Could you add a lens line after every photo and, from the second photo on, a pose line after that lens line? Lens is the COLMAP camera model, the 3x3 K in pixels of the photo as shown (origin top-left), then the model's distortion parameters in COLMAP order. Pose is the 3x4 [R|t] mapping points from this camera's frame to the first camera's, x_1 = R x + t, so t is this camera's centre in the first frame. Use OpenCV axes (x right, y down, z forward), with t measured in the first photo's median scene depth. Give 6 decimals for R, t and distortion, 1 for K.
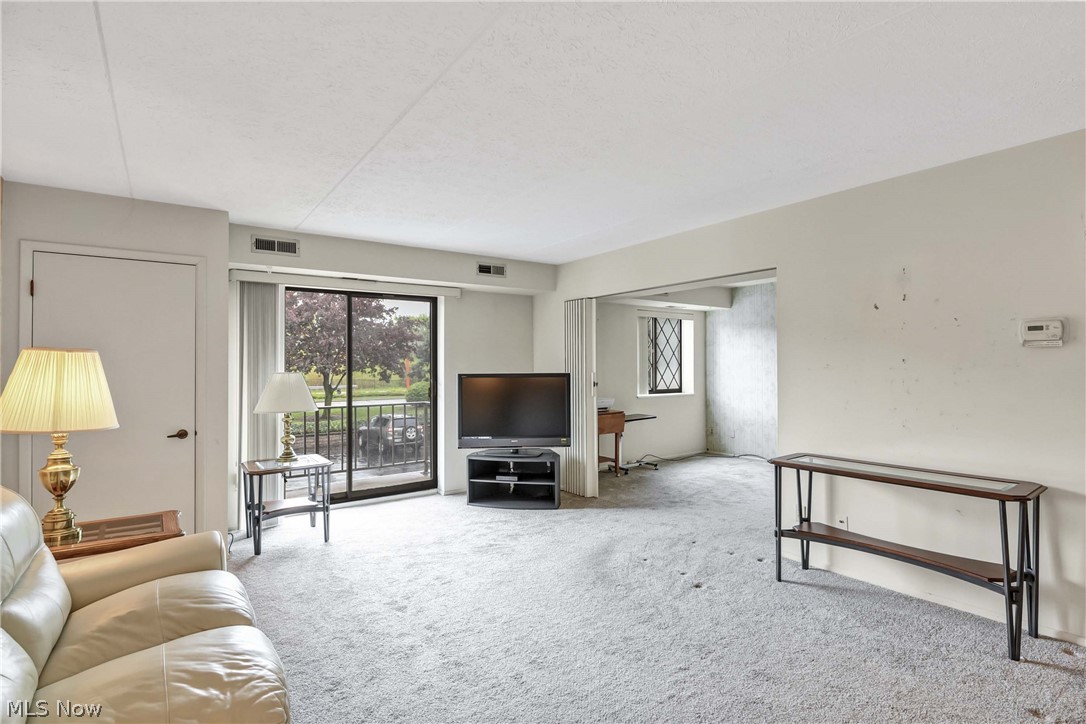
lens RADIAL K [[527.4, 0, 543.0], [0, 527.4, 362.0], [0, 0, 1]] dist [-0.000876, -0.001394]
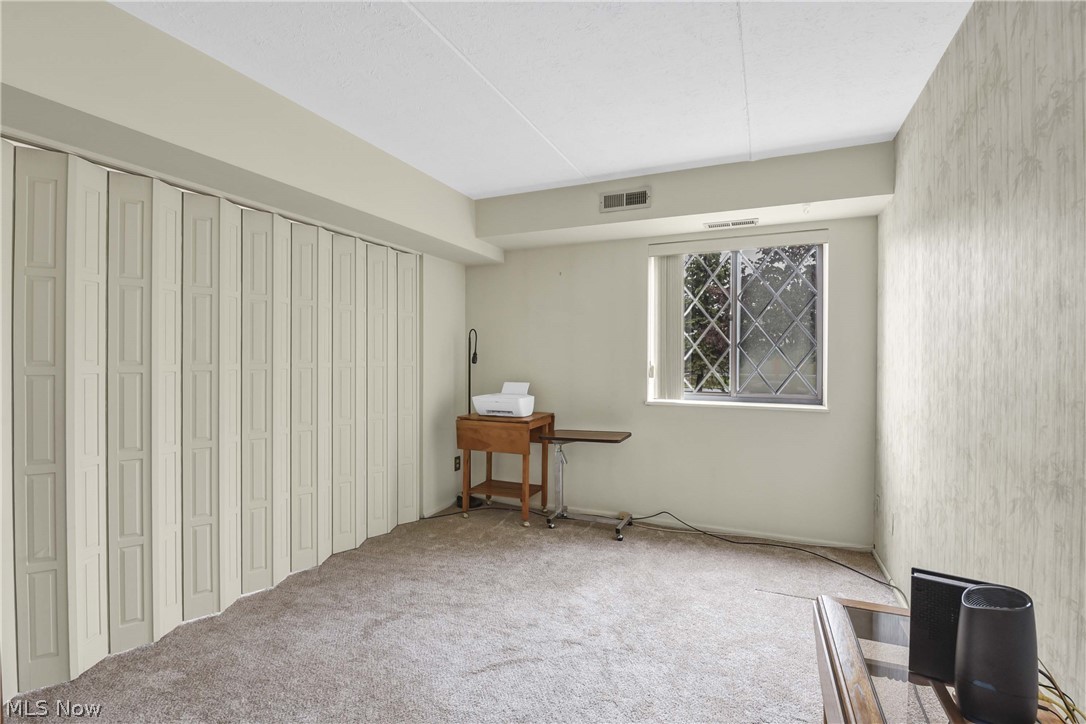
lens RADIAL K [[504.6, 0, 540.1], [0, 504.6, 358.4], [0, 0, 1]] dist [-0.003407, -0.000491]
pose [[0.504229, 0.018781, -0.863366, 0.909791], [-0.001570, 0.999782, 0.020832, 0.014778], [0.863569, -0.009149, 0.504148, 1.003929]]
